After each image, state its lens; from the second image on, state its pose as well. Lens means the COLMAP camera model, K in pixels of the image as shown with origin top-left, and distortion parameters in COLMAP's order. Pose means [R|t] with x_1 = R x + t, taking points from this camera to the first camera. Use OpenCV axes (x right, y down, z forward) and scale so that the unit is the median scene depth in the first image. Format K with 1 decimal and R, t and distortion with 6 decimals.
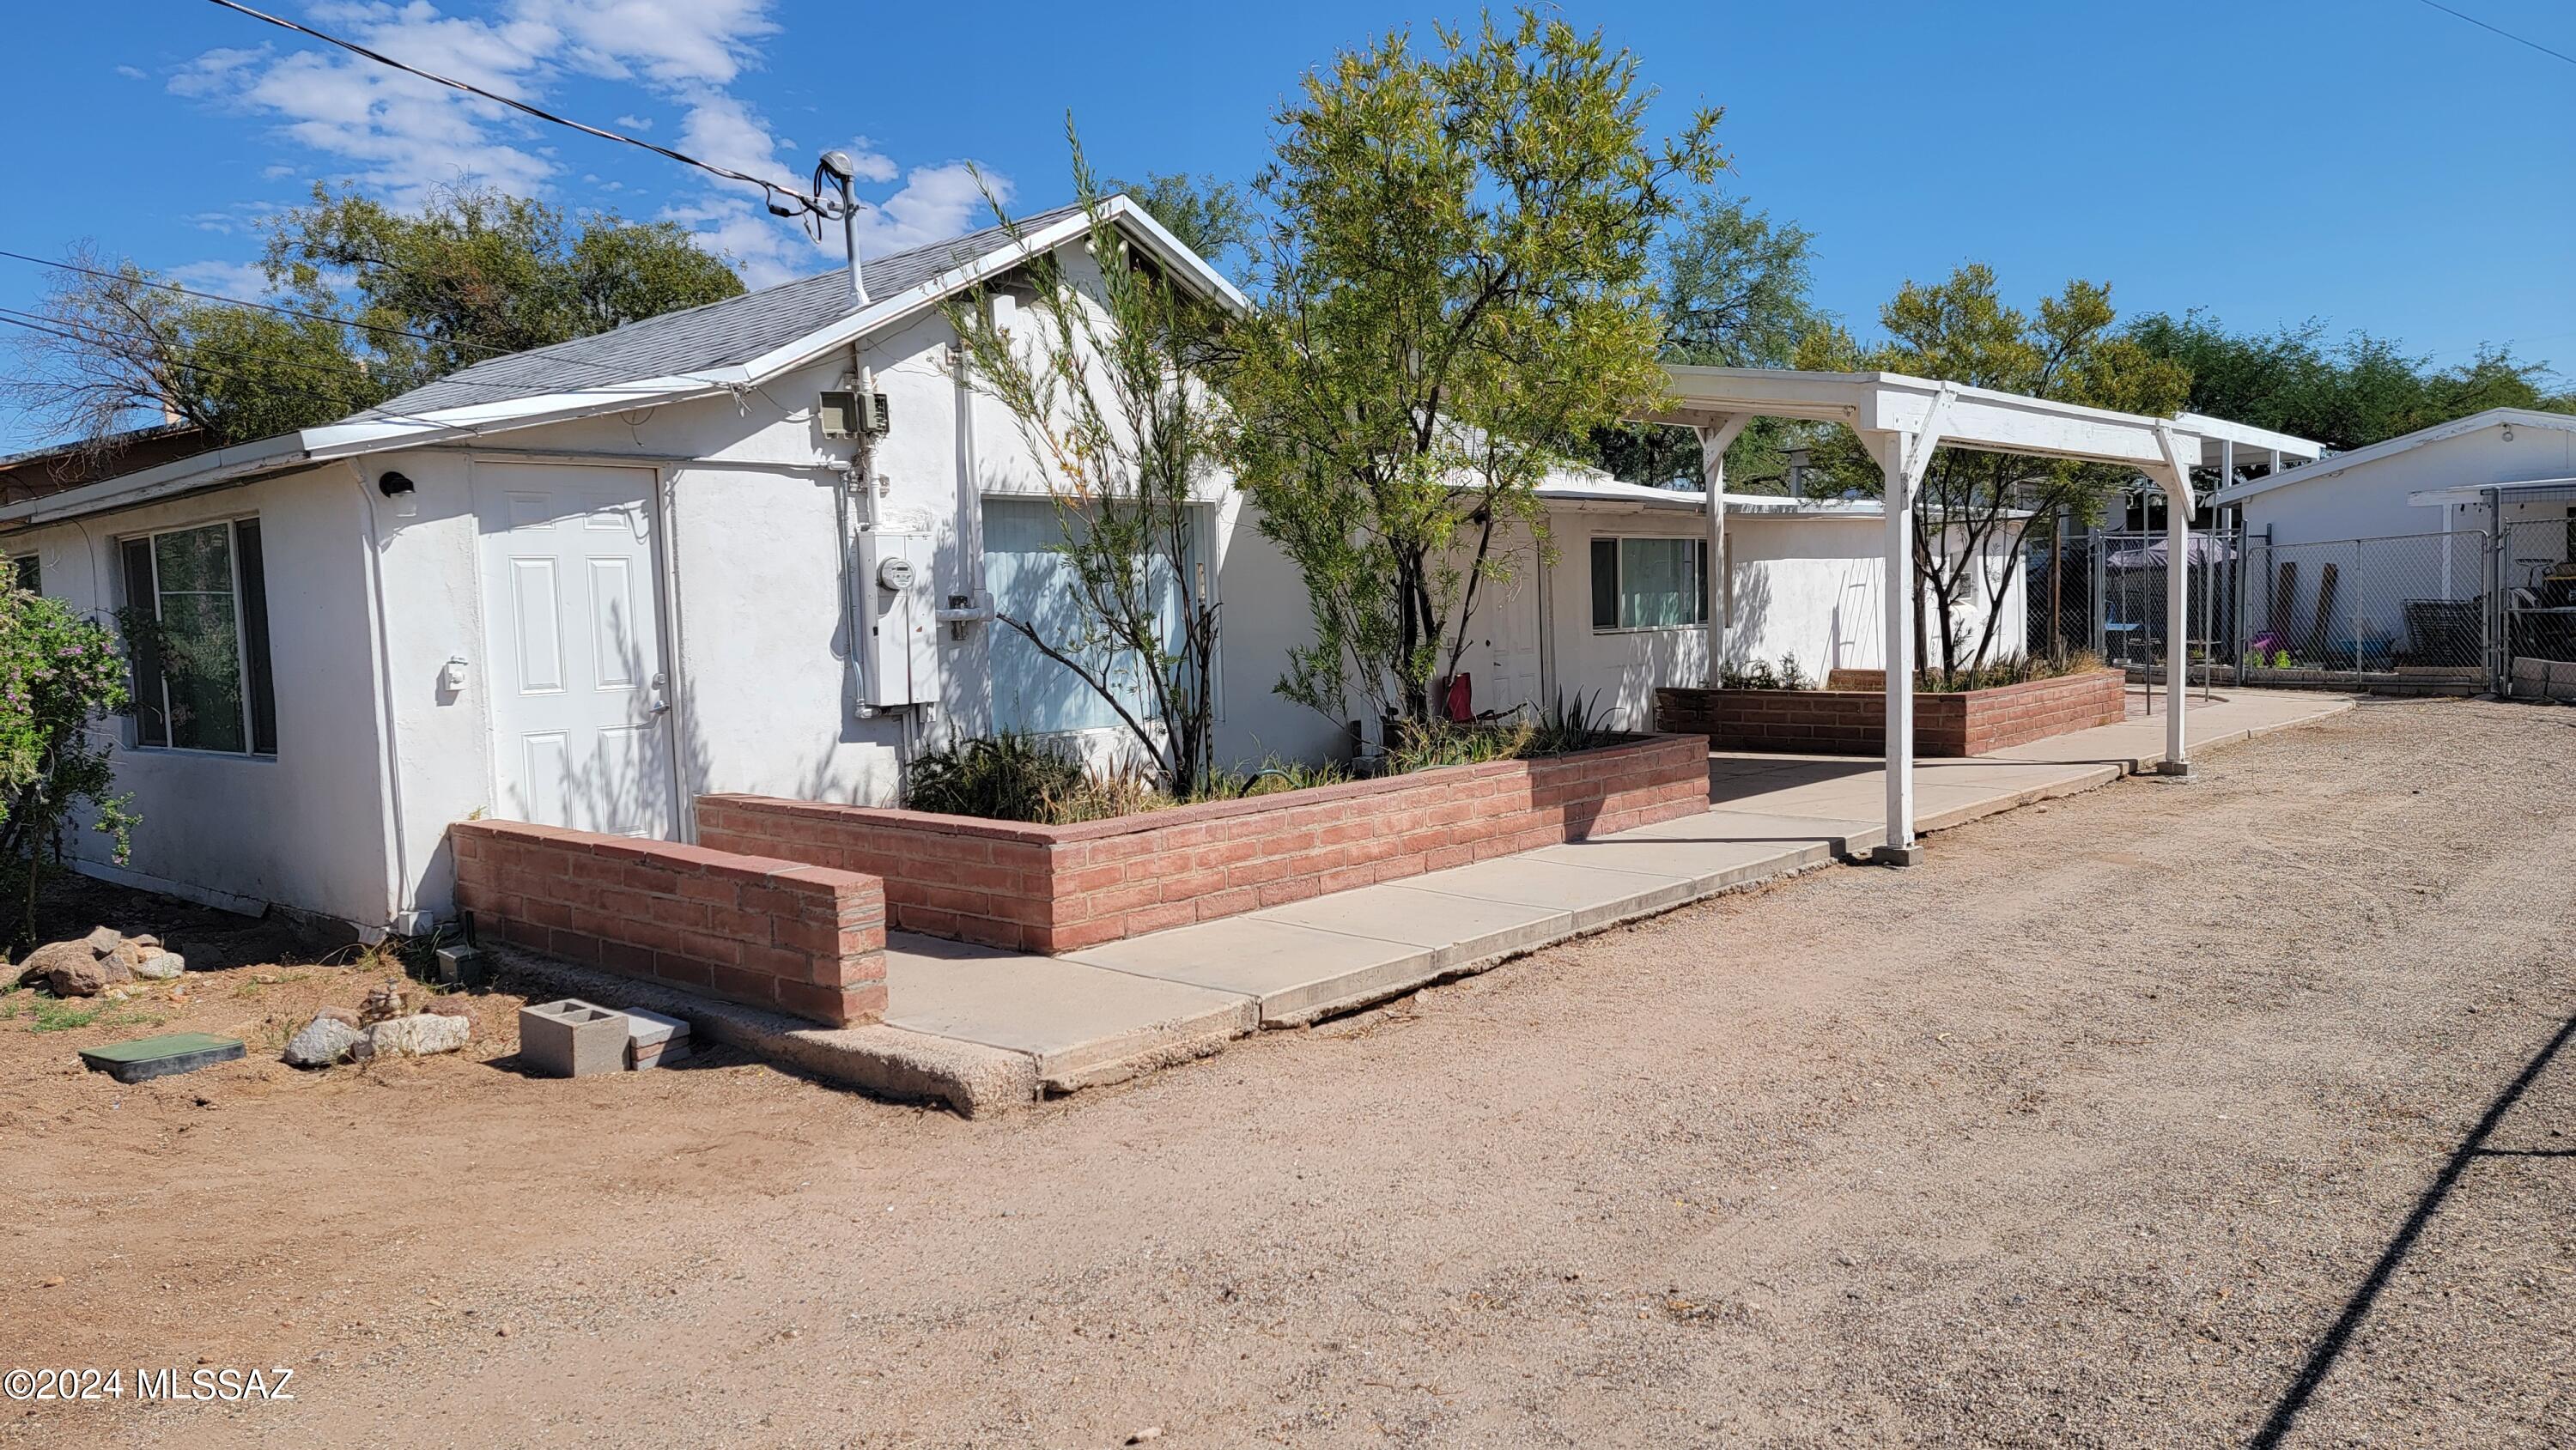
lens RADIAL K [[1776.0, 0, 1288.0], [0, 1776.0, 725.0], [0, 0, 1]] dist [0.078119, -0.061120]
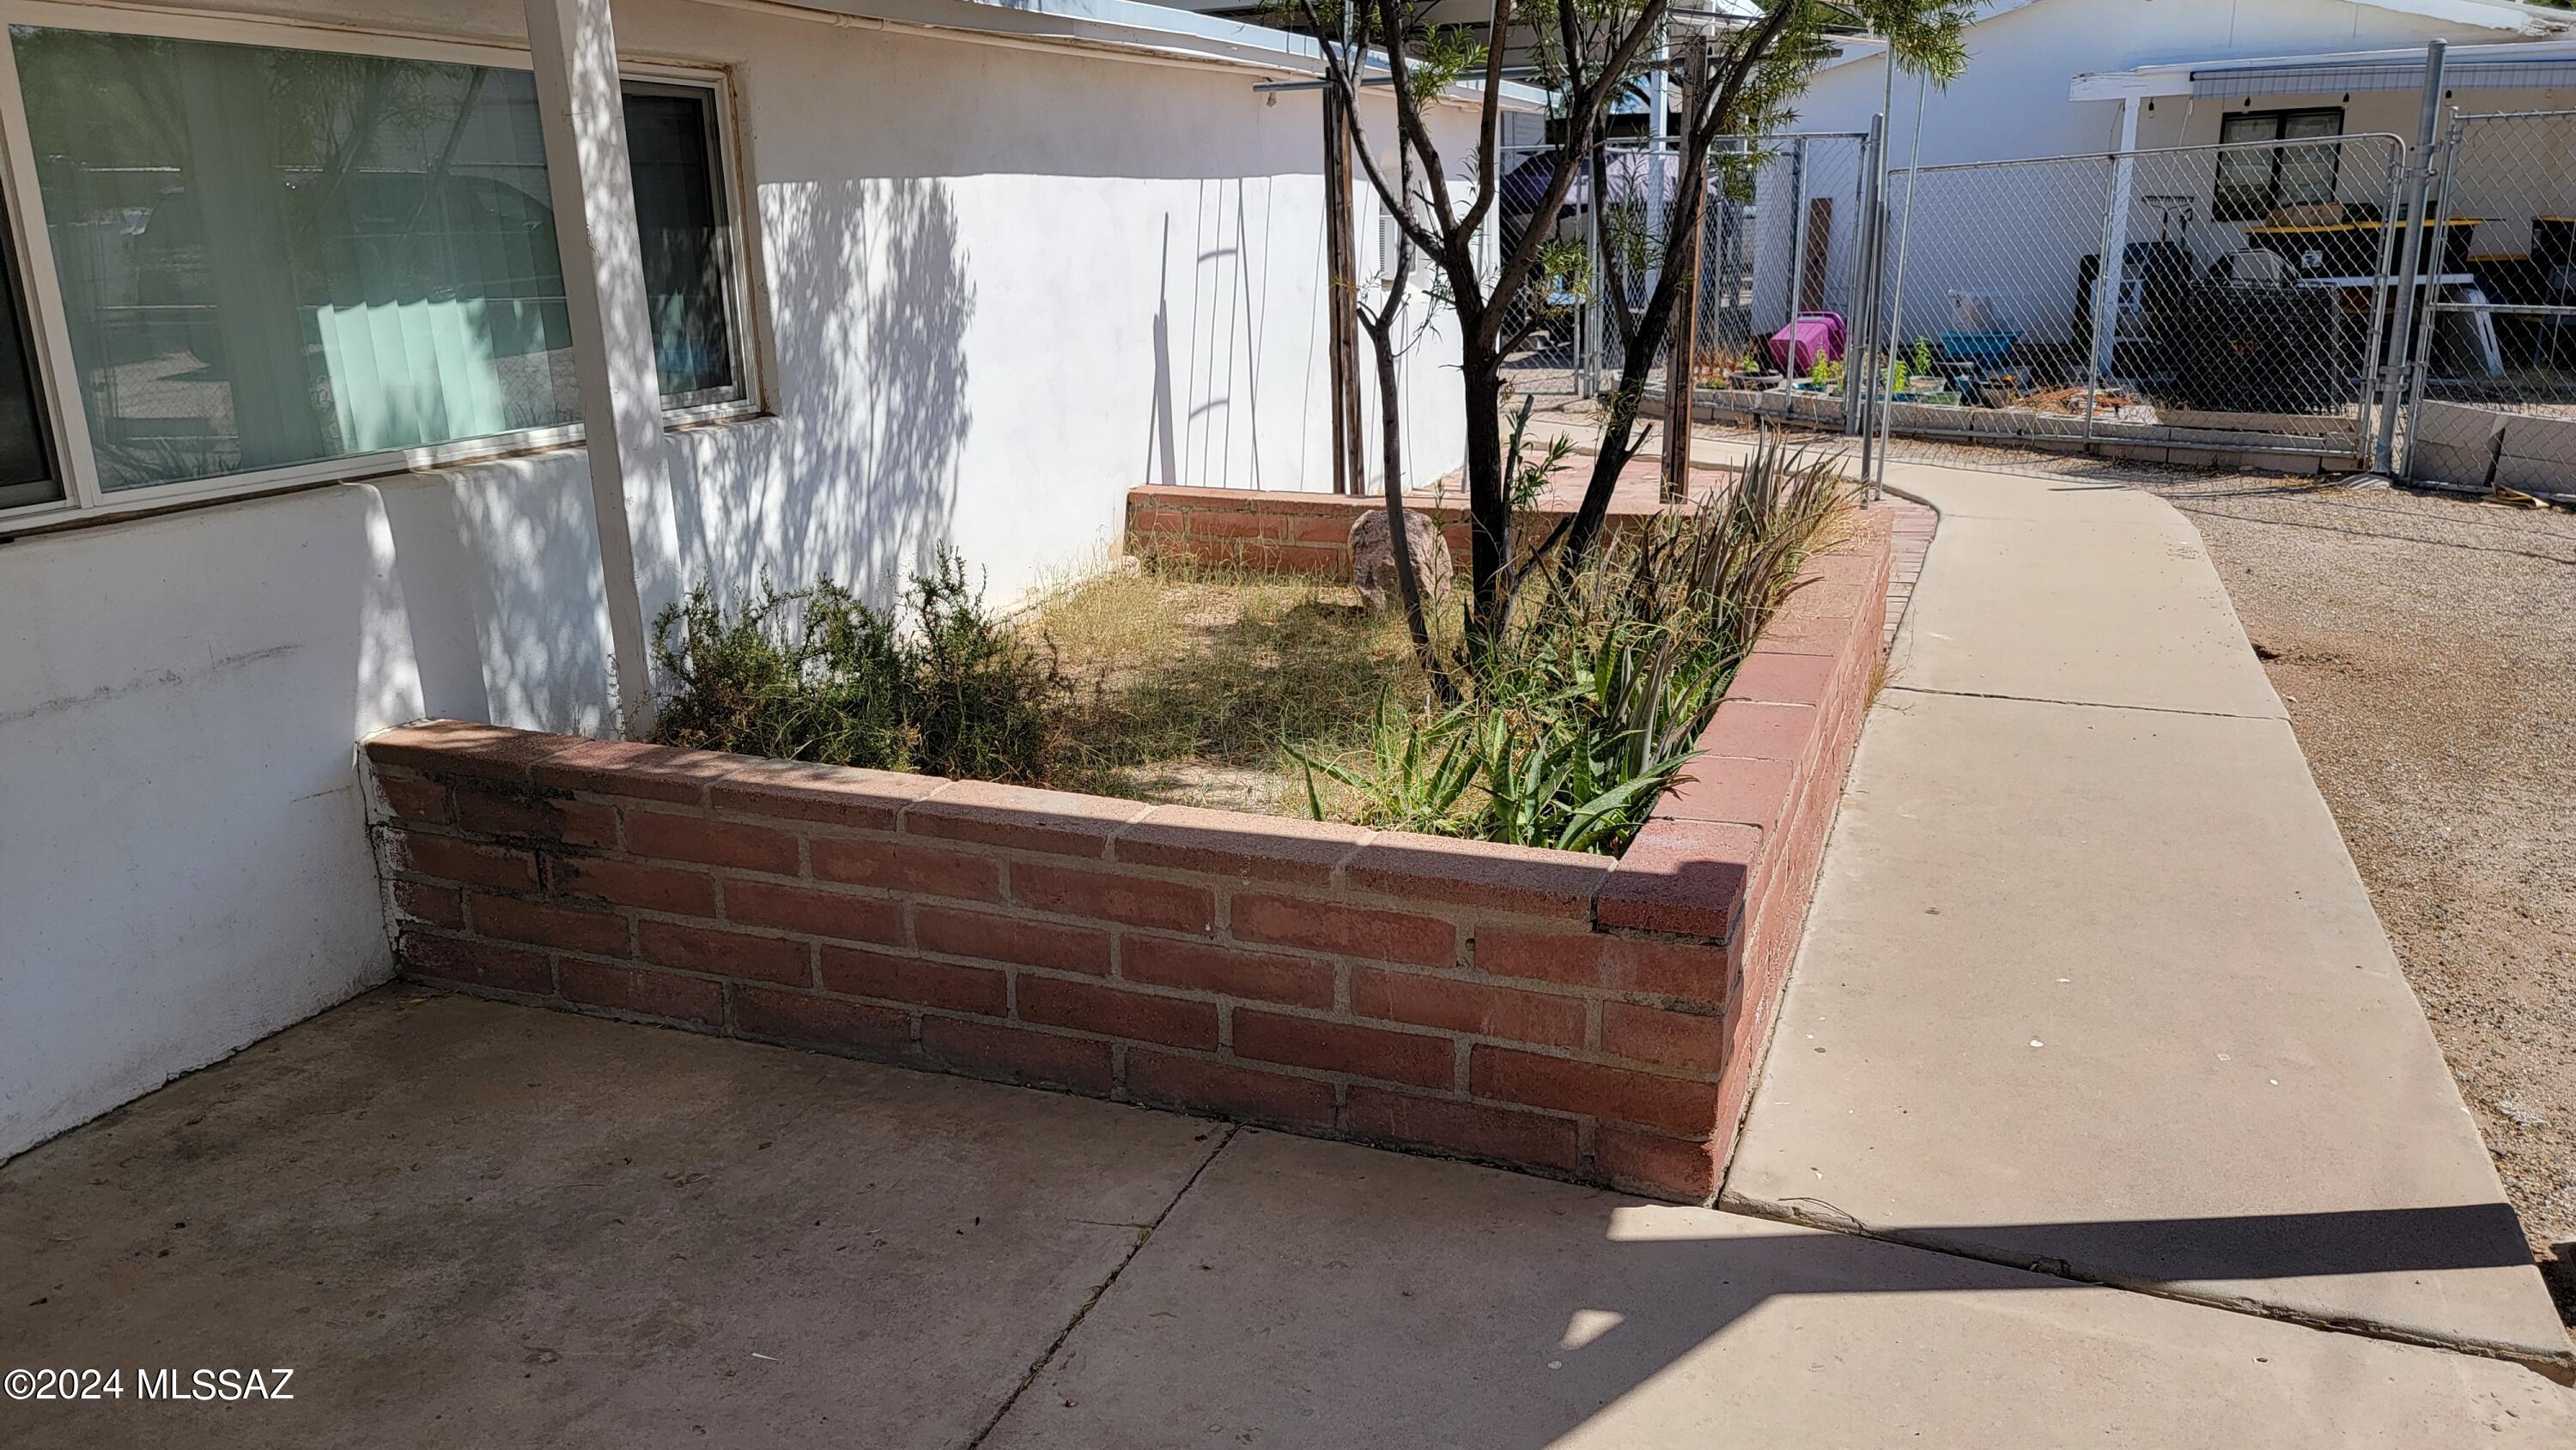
lens RADIAL K [[1776.0, 0, 1288.0], [0, 1776.0, 725.0], [0, 0, 1]] dist [0.078119, -0.061120]
pose [[0.936097, -0.086209, 0.341014, 0.260934], [0.014996, 0.978400, 0.206177, -0.075015], [-0.351423, -0.187888, 0.917170, 0.818251]]
